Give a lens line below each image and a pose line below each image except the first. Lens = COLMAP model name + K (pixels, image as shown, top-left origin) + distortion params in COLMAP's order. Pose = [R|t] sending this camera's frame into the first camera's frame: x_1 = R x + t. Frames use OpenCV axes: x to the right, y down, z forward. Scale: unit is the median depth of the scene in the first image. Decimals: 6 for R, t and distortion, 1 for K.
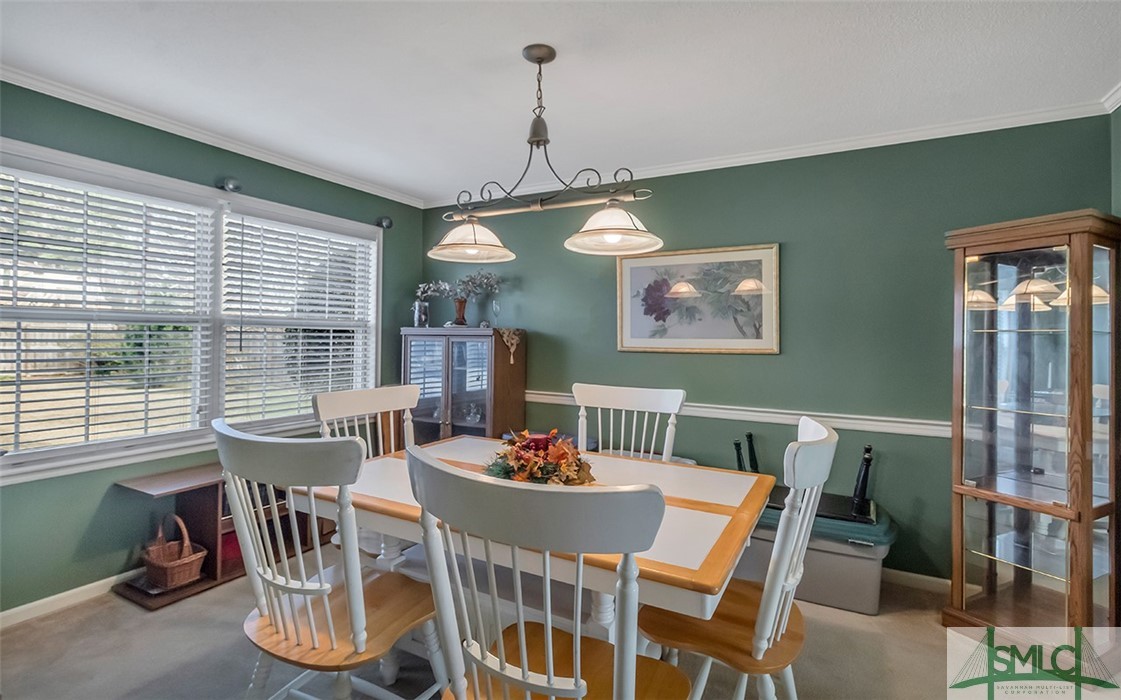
lens RADIAL K [[532.2, 0, 561.6], [0, 532.2, 333.3], [0, 0, 1]] dist [-0.000041, -0.000041]
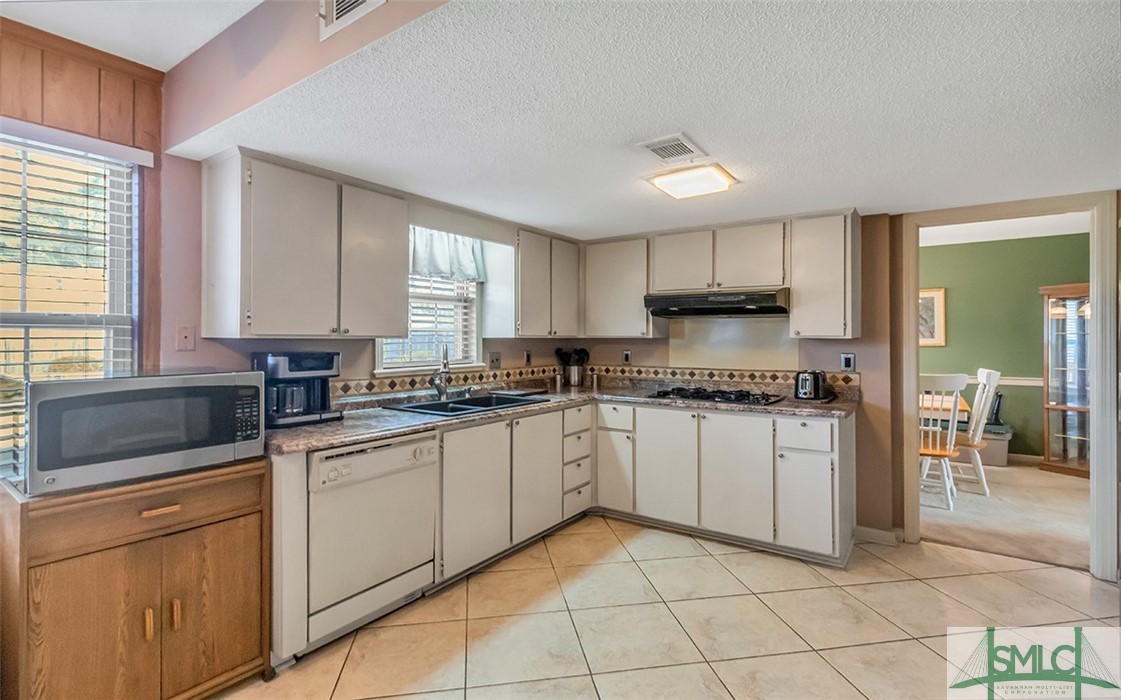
lens RADIAL K [[518.8, 0, 560.8], [0, 518.8, 337.2], [0, 0, 1]] dist [-0.000742, -0.000270]
pose [[0.994508, -0.013799, -0.103744, -0.932679], [0.013518, 0.999903, -0.003408, -0.006384], [0.103781, 0.001987, 0.994598, -1.214191]]
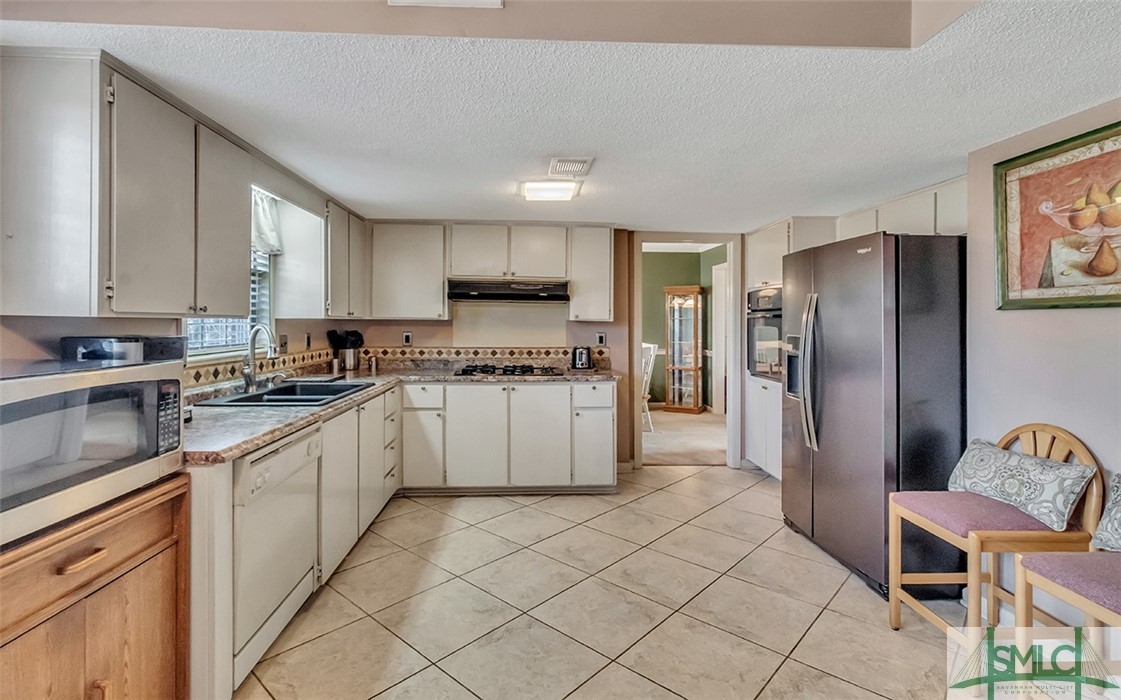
lens RADIAL K [[519.4, 0, 559.6], [0, 519.4, 321.1], [0, 0, 1]] dist [-0.000468, -0.000167]
pose [[0.853659, -0.008234, 0.520768, -1.323210], [0.005303, 0.999961, 0.007117, -0.010607], [-0.520806, -0.003314, 0.853669, -1.226819]]
